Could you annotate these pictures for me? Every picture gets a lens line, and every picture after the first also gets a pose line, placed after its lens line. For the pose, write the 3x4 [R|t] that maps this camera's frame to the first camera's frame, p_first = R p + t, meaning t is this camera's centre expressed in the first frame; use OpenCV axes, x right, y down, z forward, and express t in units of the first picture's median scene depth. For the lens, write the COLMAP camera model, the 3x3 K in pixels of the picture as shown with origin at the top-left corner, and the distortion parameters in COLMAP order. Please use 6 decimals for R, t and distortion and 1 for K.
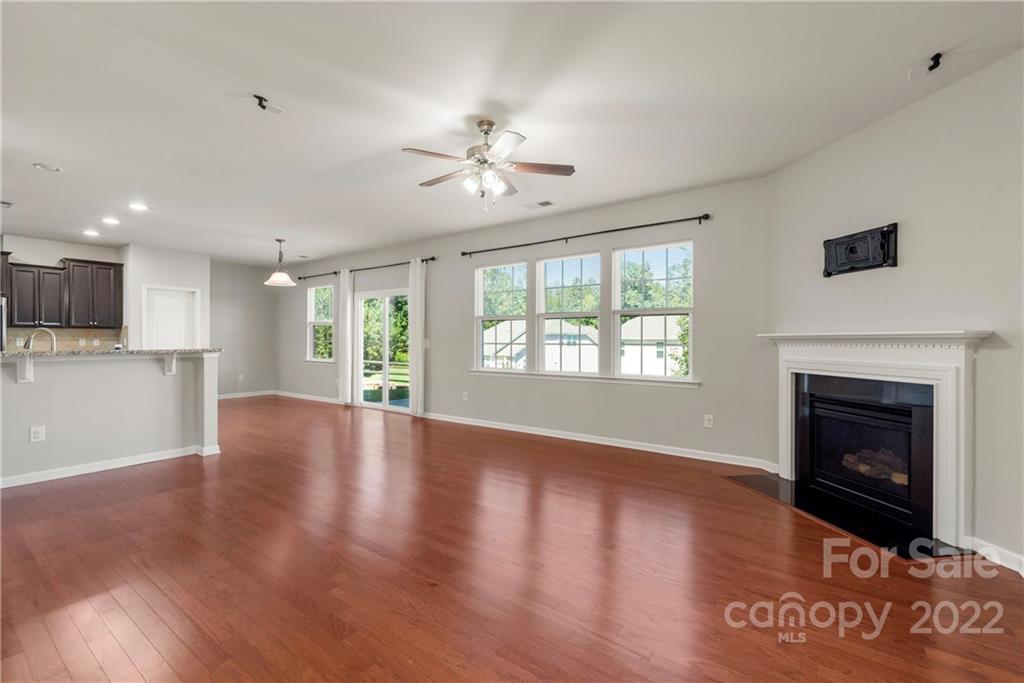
lens RADIAL K [[453.0, 0, 504.5], [0, 453.0, 341.5], [0, 0, 1]] dist [0.001777, 0.000254]
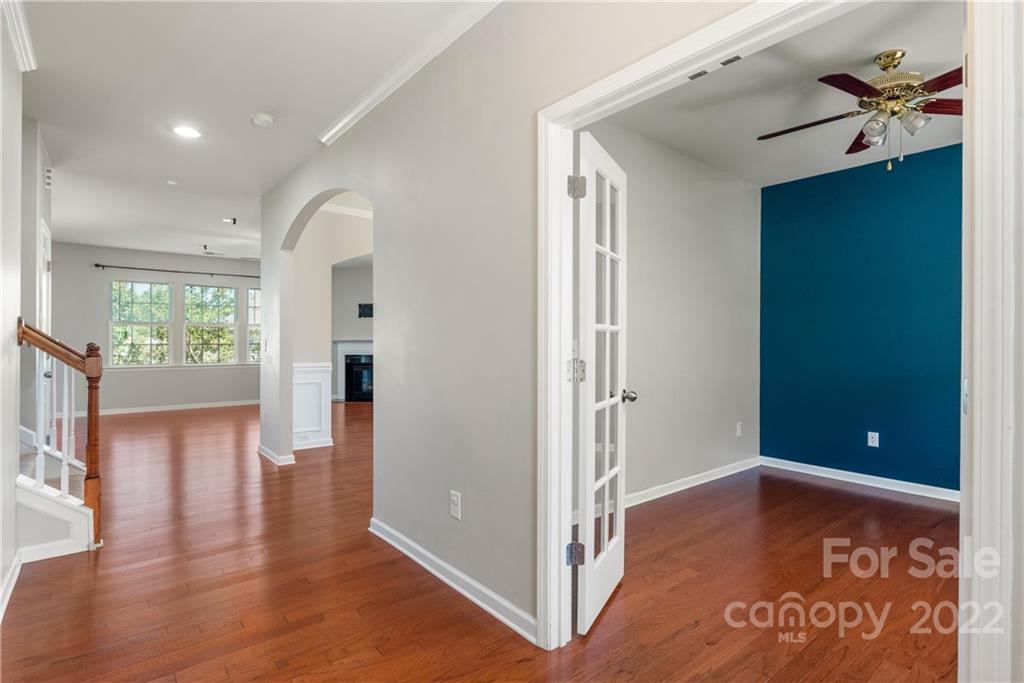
lens RADIAL K [[504.0, 0, 522.7], [0, 504.0, 342.9], [0, 0, 1]] dist [-0.014459, -0.000394]
pose [[0.233475, -0.002802, 0.972359, -1.497643], [0.000680, 0.999996, 0.002719, -0.001539], [-0.972363, 0.000026, 0.233476, -0.477093]]
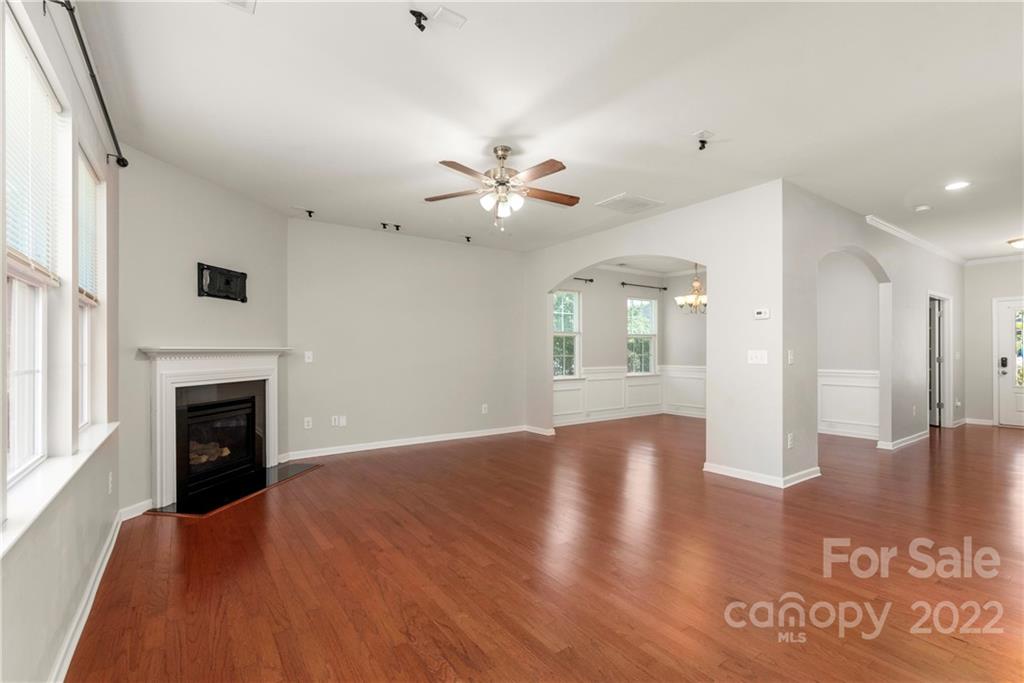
lens RADIAL K [[461.5, 0, 499.6], [0, 461.5, 345.9], [0, 0, 1]] dist [-0.000171, 0.000004]
pose [[-0.944184, 0.001303, 0.329416, -0.271044], [-0.000984, 0.999977, -0.006777, -0.011210], [-0.329417, -0.006723, -0.944161, 1.412877]]
